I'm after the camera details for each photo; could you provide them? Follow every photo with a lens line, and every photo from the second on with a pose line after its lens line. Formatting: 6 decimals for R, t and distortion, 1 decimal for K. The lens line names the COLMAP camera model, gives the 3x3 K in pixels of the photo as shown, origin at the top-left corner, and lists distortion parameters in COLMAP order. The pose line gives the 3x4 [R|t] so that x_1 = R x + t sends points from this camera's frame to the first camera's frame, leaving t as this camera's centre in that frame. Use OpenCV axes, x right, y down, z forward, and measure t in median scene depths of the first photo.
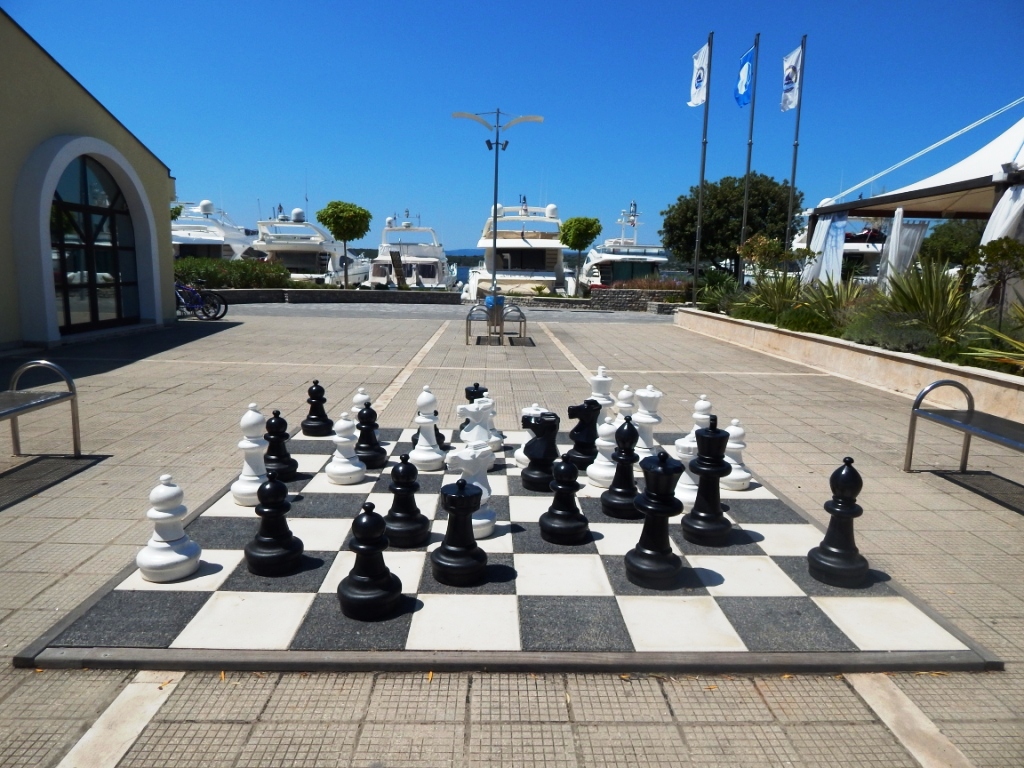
lens RADIAL K [[661.0, 0, 510.7], [0, 661.0, 378.4], [0, 0, 1]] dist [-0.012177, 0.004452]
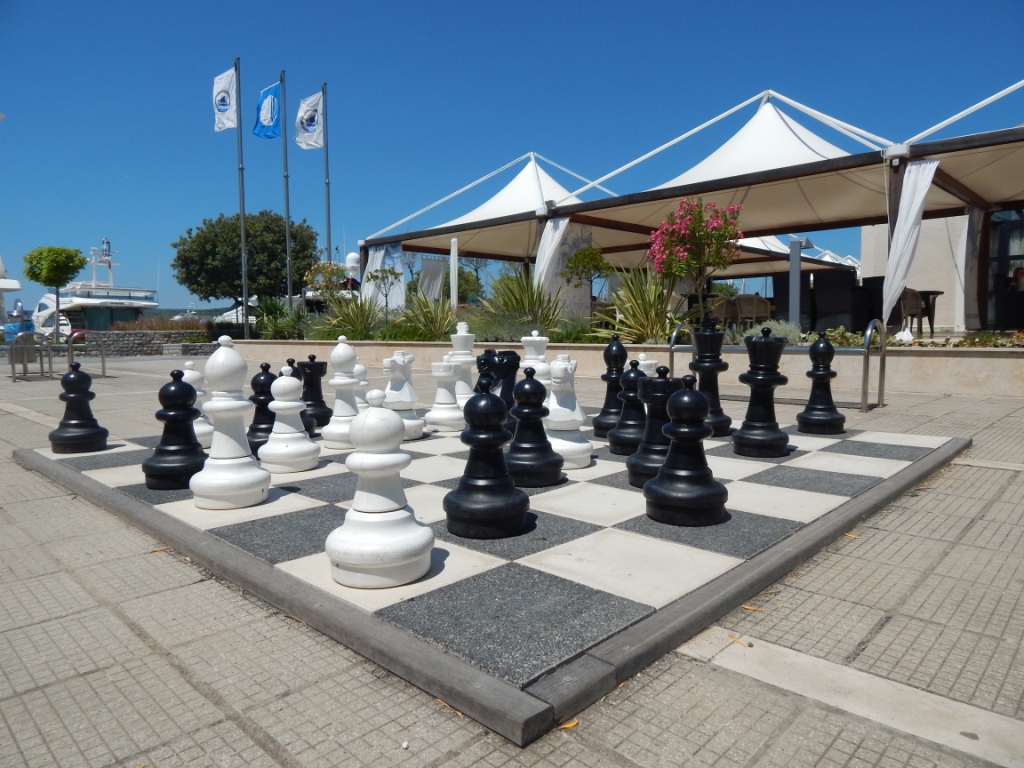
lens RADIAL K [[661.0, 0, 512.7], [0, 661.0, 387.7], [0, 0, 1]] dist [-0.012177, 0.004452]
pose [[0.710542, -0.084447, 0.698569, -0.222101], [0.132868, 0.991015, -0.015345, 0.045908], [-0.690996, 0.103721, 0.715378, 0.144293]]
